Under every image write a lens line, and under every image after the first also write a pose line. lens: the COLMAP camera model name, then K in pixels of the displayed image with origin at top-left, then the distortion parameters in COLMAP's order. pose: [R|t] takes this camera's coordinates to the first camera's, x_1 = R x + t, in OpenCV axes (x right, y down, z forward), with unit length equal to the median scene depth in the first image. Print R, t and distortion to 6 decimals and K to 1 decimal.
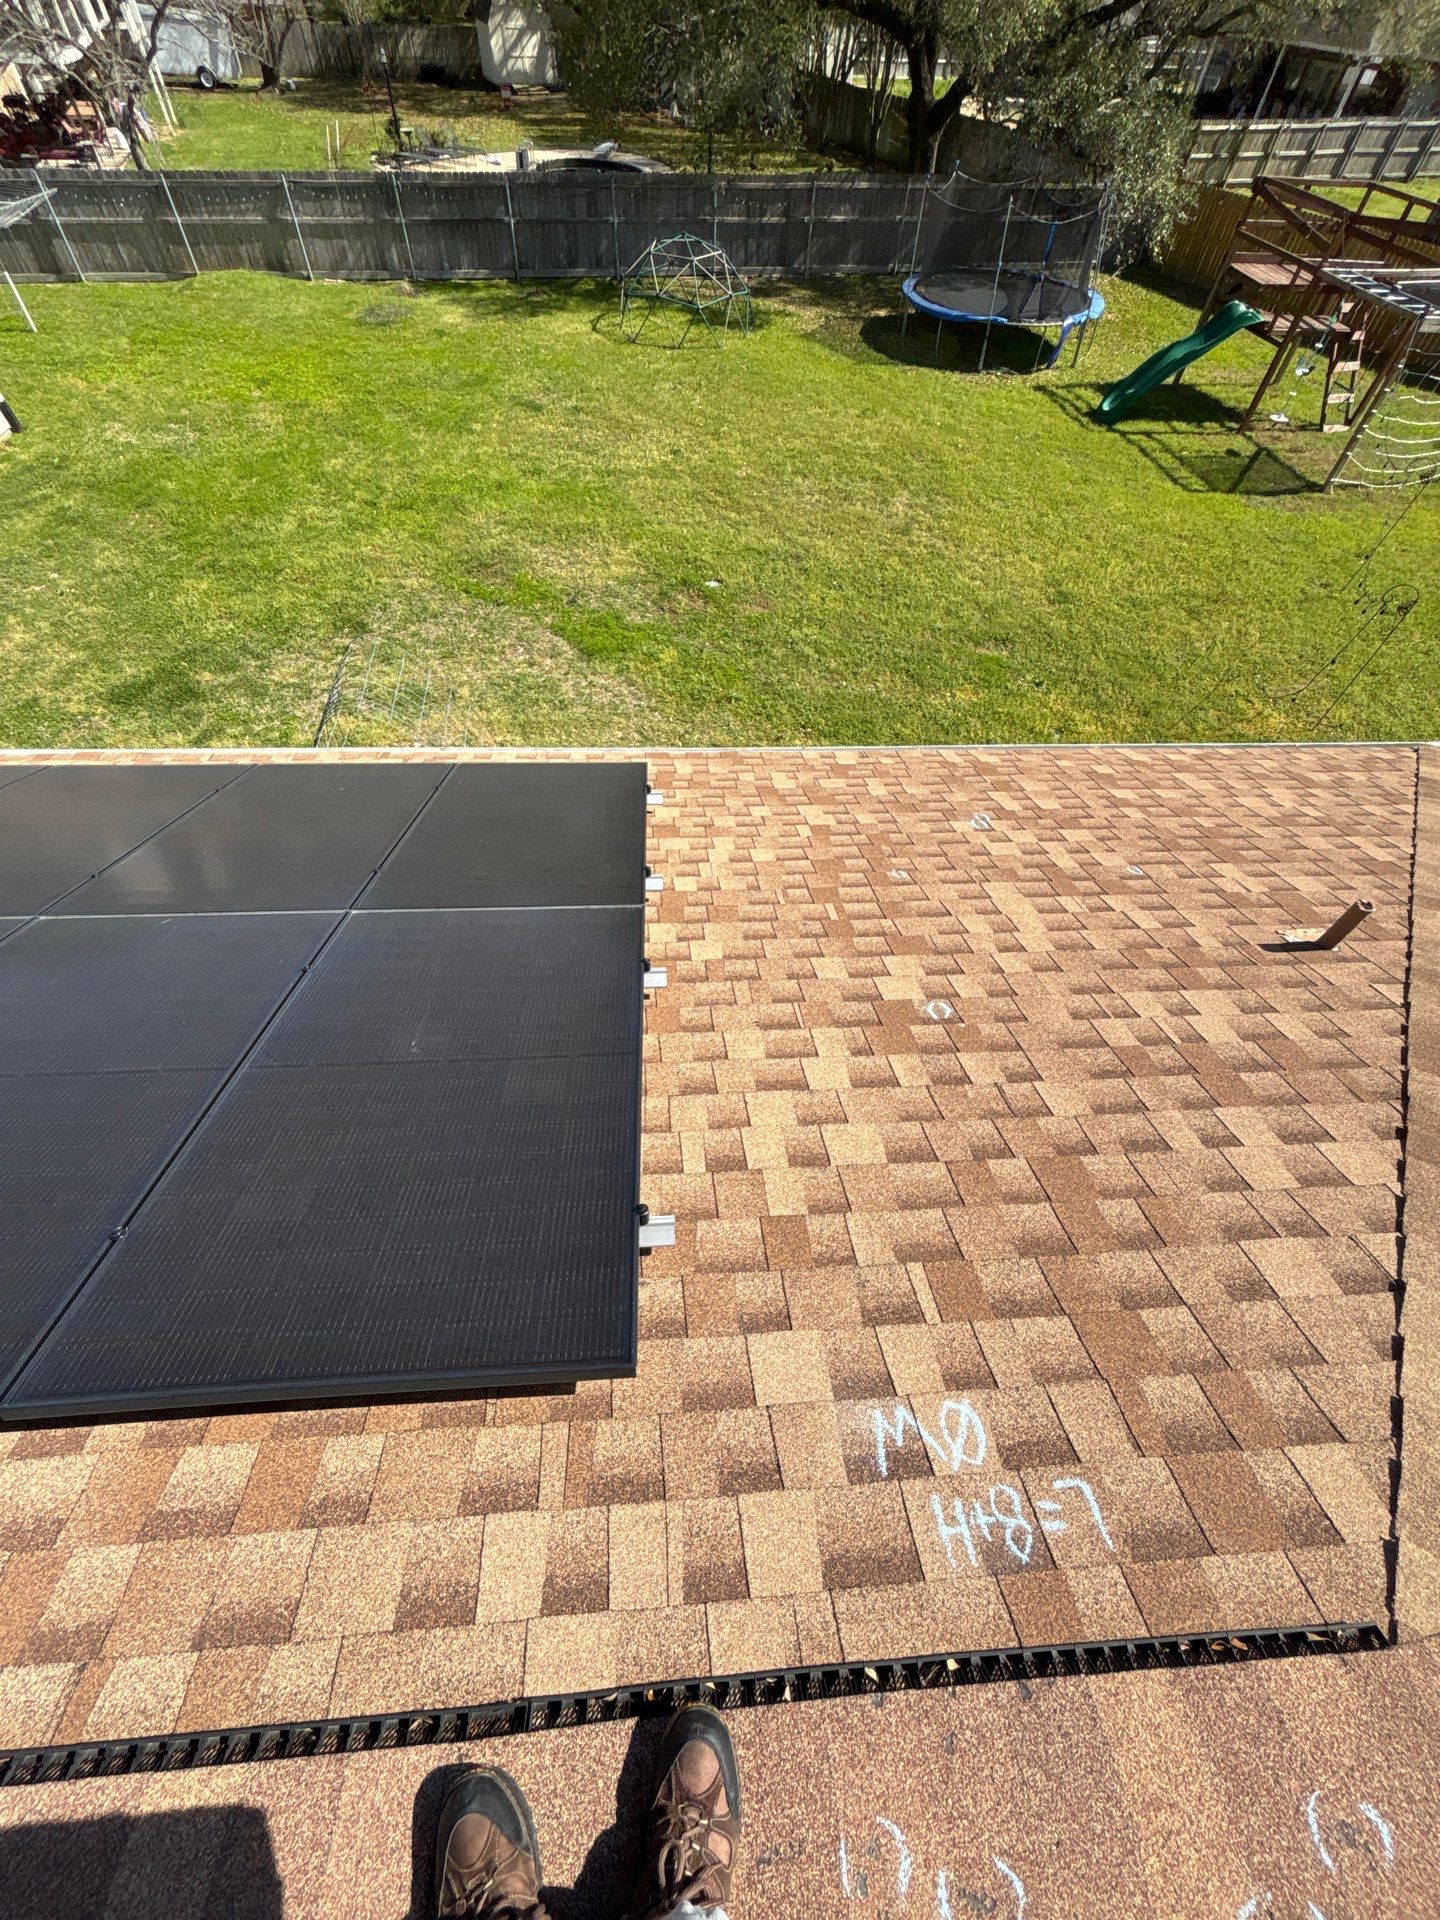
lens RADIAL K [[768.9, 0, 720.0], [0, 768.9, 960.0], [0, 0, 1]] dist [-0.011230, -0.001790]
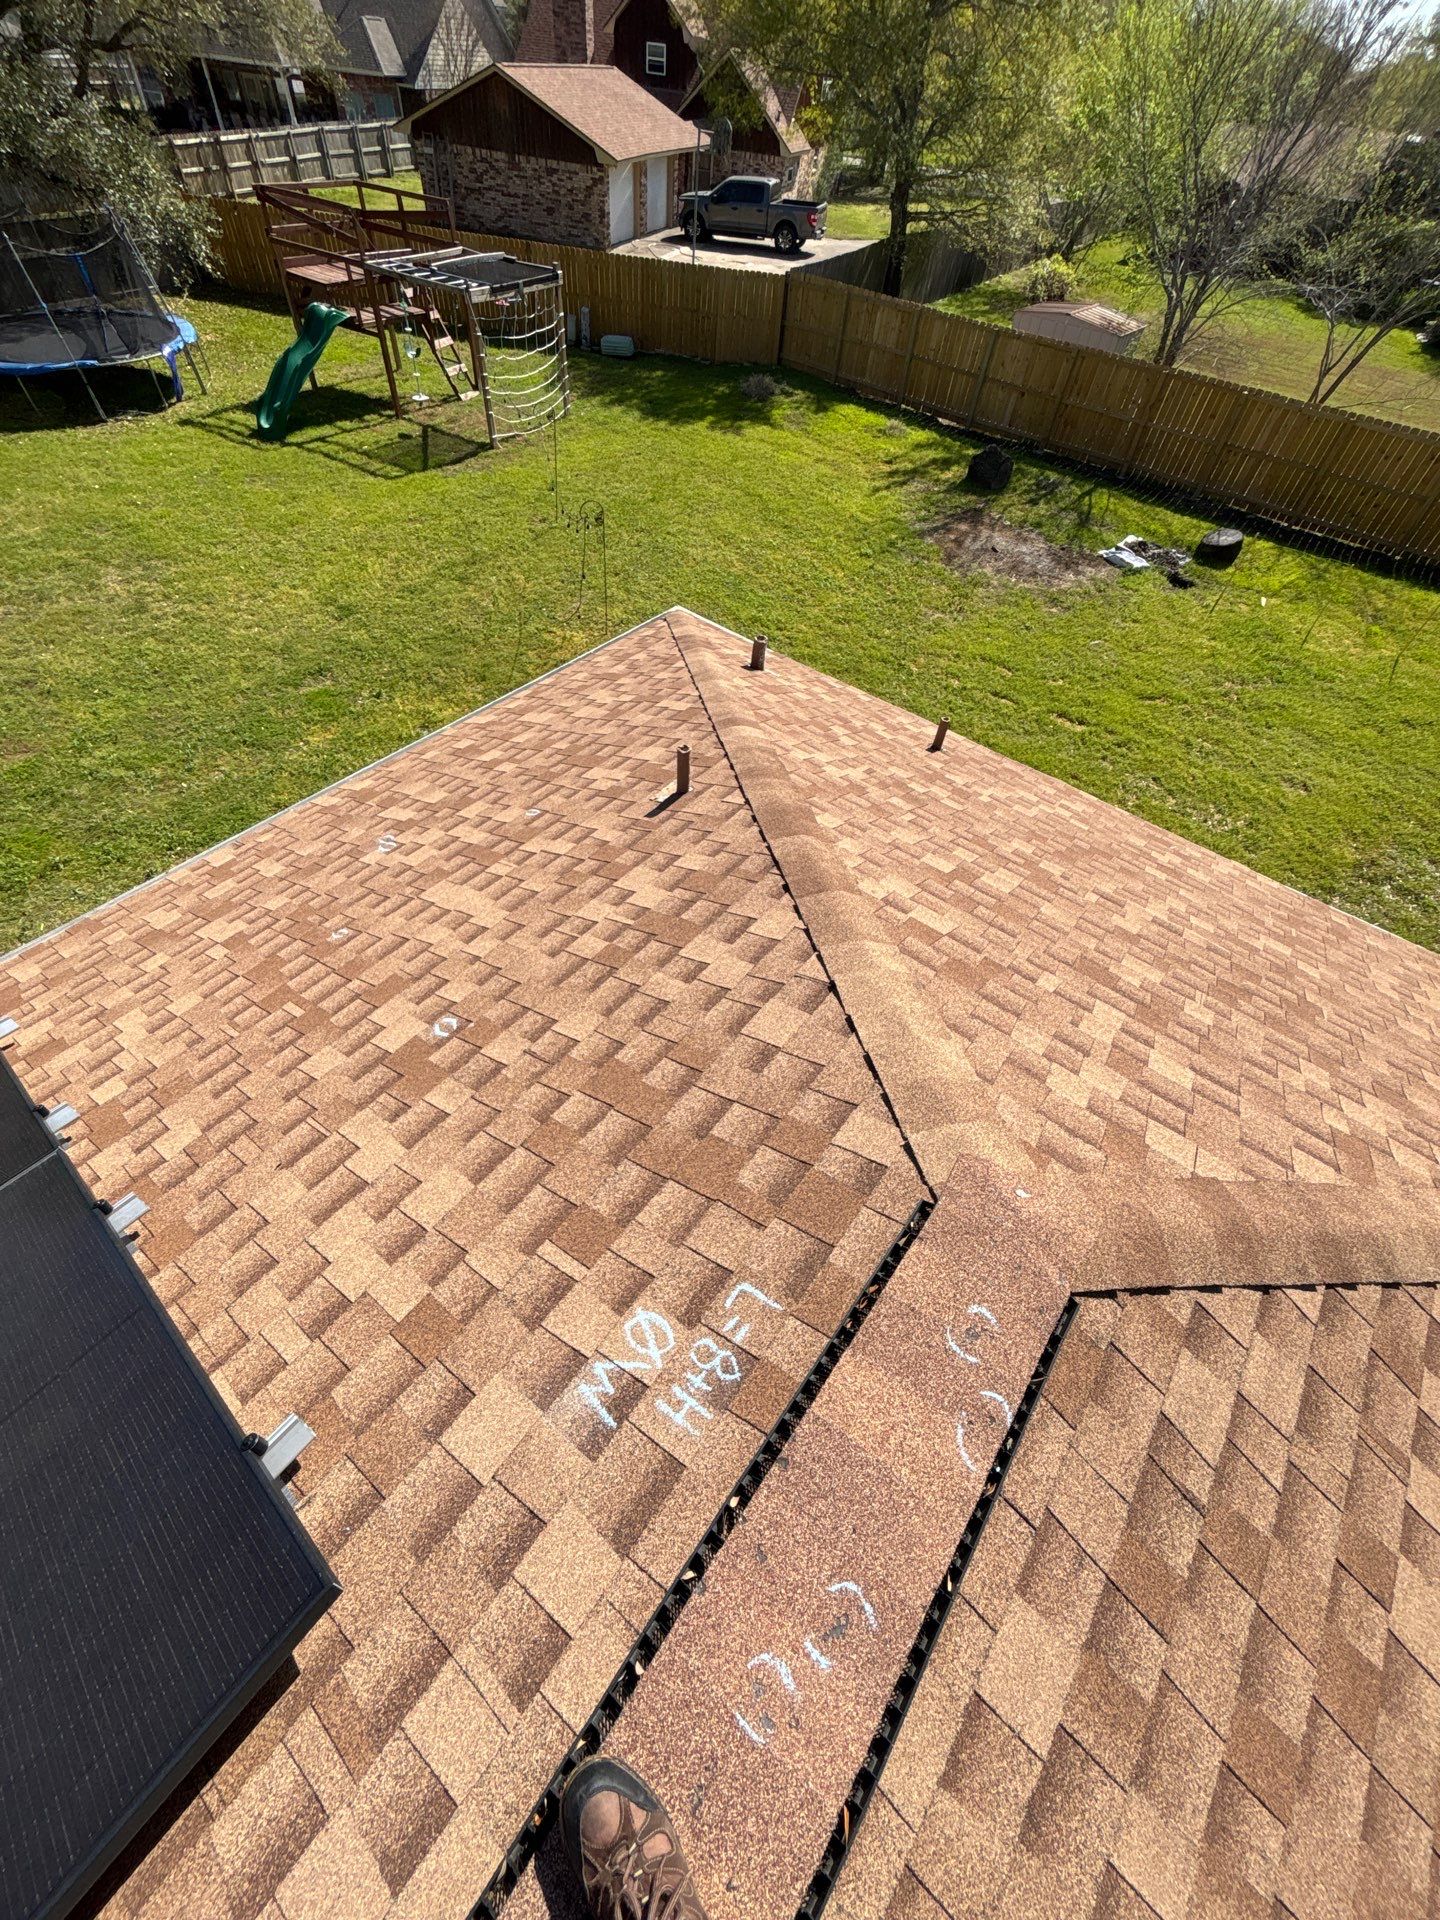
lens RADIAL K [[768.9, 0, 720.0], [0, 768.9, 960.0], [0, 0, 1]] dist [-0.011230, -0.001790]
pose [[0.650624, -0.566492, 0.505743, 0.061067], [0.570601, 0.804137, 0.166667, 0.031481], [-0.501102, 0.180140, 0.846431, -0.028361]]
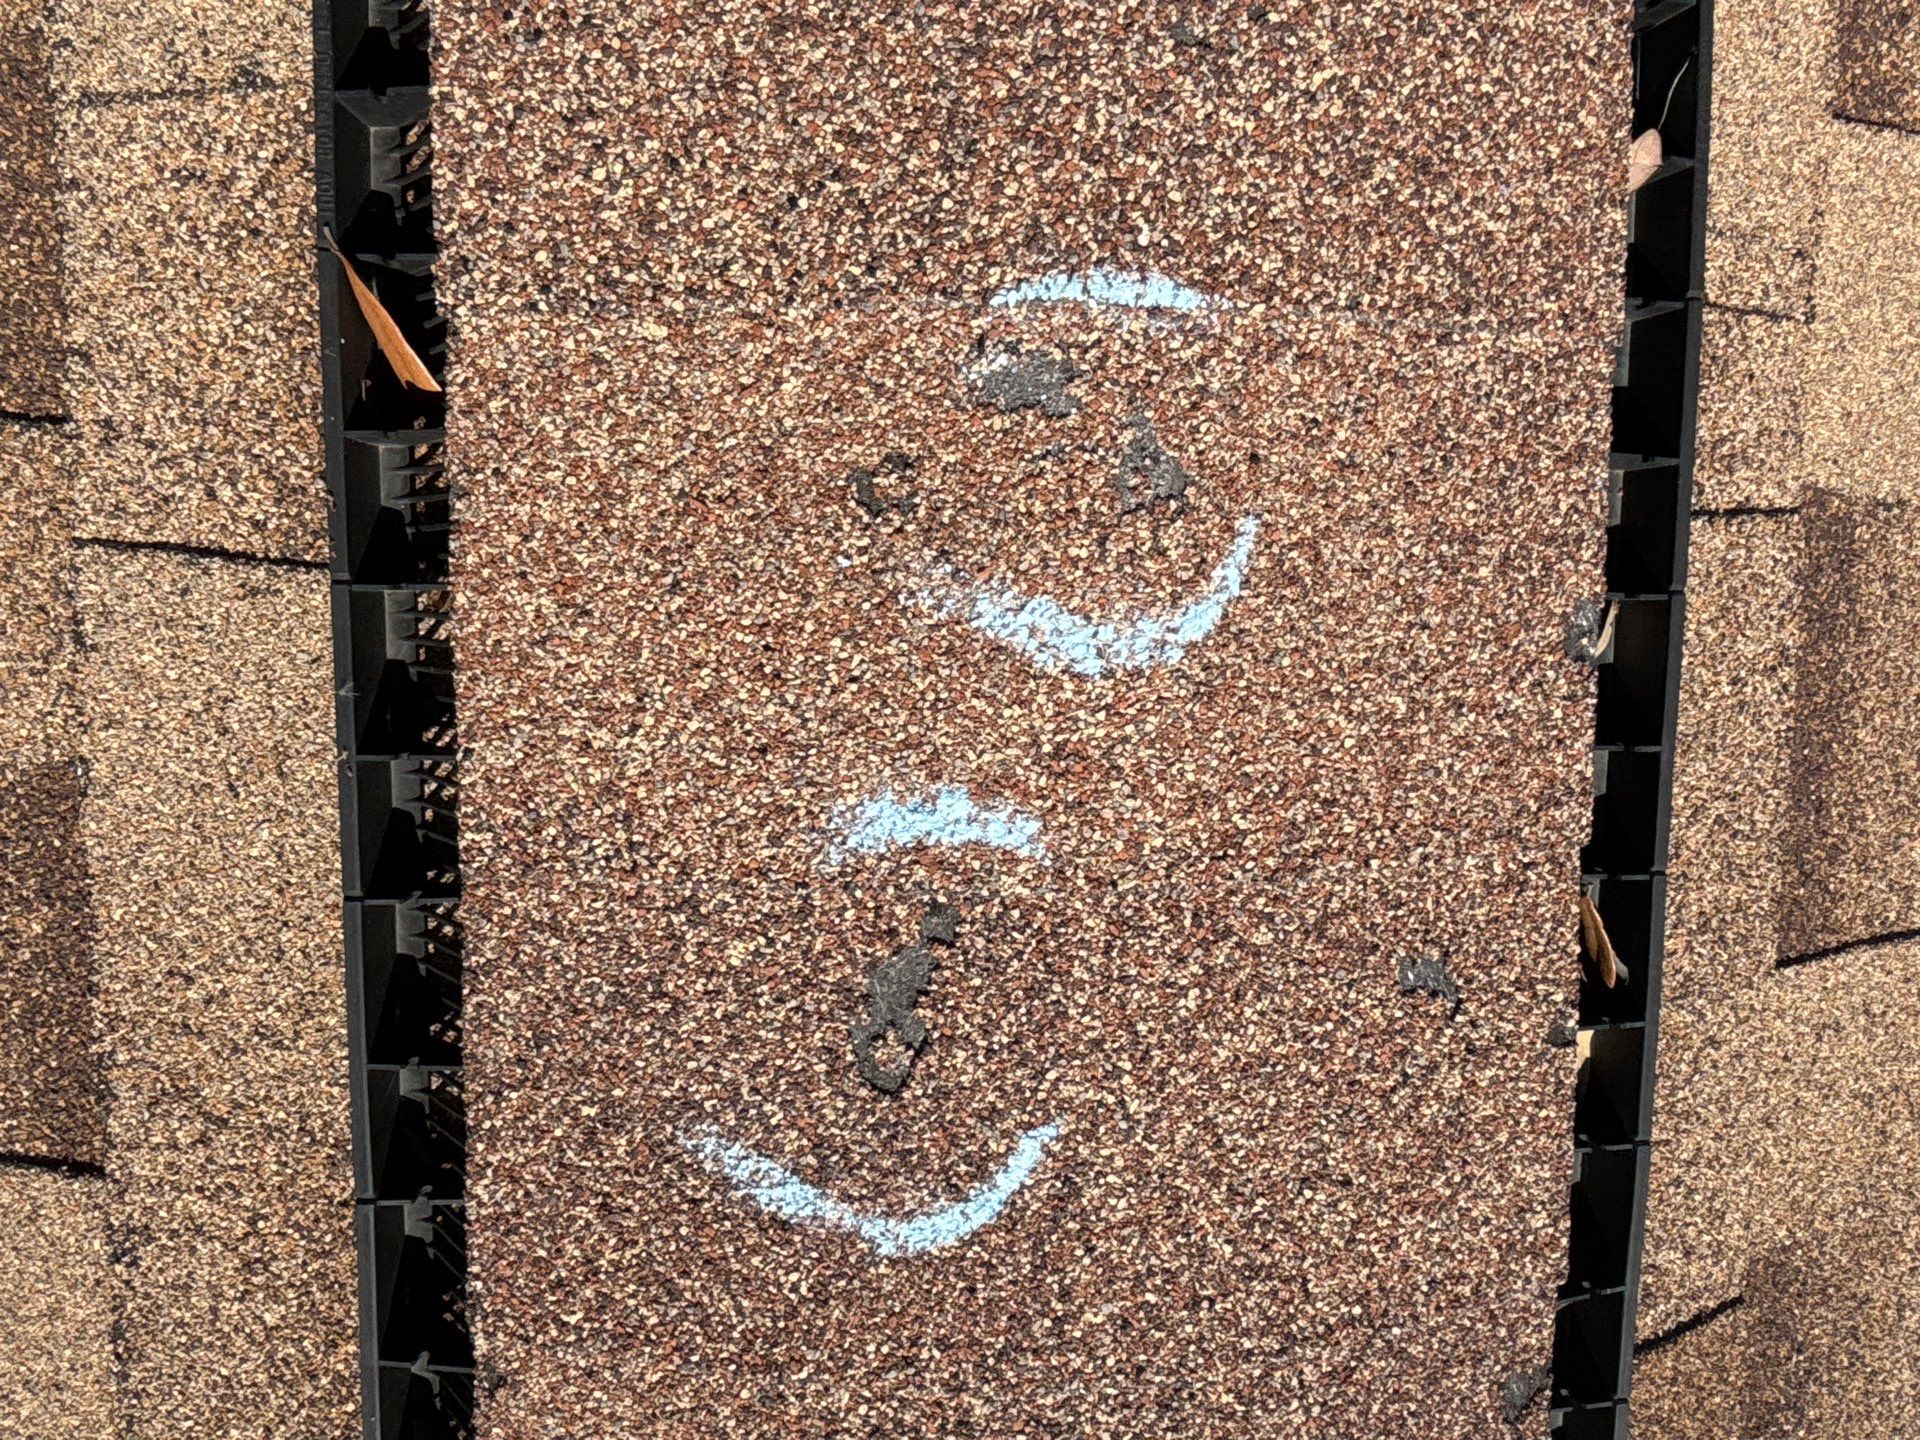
lens RADIAL K [[1513.3, 0, 960.0], [0, 1513.3, 720.0], [0, 0, 1]] dist [0.002195, -0.000538]
pose [[-0.057003, 0.998019, 0.026641, 0.074181], [-0.865491, -0.062700, 0.496984, 0.298907], [0.497670, 0.005272, 0.867351, 0.191847]]
